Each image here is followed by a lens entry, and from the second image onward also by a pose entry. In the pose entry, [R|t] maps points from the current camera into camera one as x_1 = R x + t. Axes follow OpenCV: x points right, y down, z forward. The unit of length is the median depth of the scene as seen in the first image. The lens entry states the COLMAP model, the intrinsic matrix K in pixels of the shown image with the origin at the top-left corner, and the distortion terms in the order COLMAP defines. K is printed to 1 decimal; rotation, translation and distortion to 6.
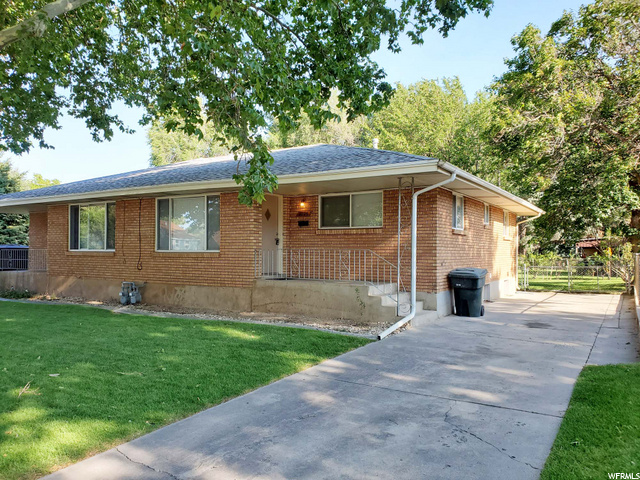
lens RADIAL K [[485.8, 0, 319.0], [0, 485.8, 243.8], [0, 0, 1]] dist [0.055429, 0.003135]
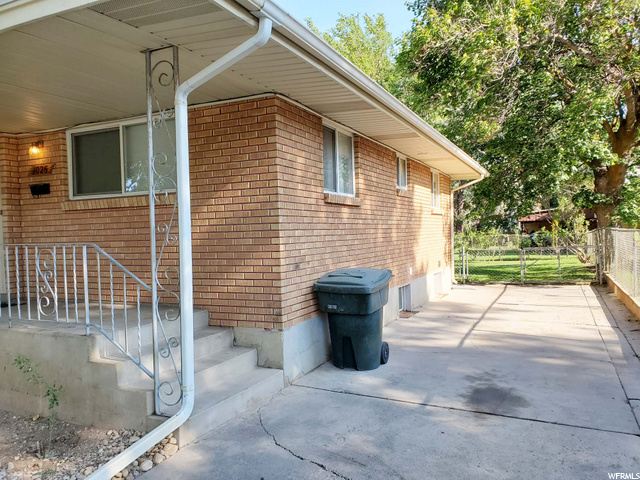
lens RADIAL K [[513.4, 0, 320.0], [0, 513.4, 240.0], [0, 0, 1]] dist [0.116854, -0.001190]
pose [[0.991340, -0.034382, 0.126736, 0.142555], [0.030746, 0.999061, 0.030539, 0.001449], [-0.127667, -0.026378, 0.991466, 0.337237]]
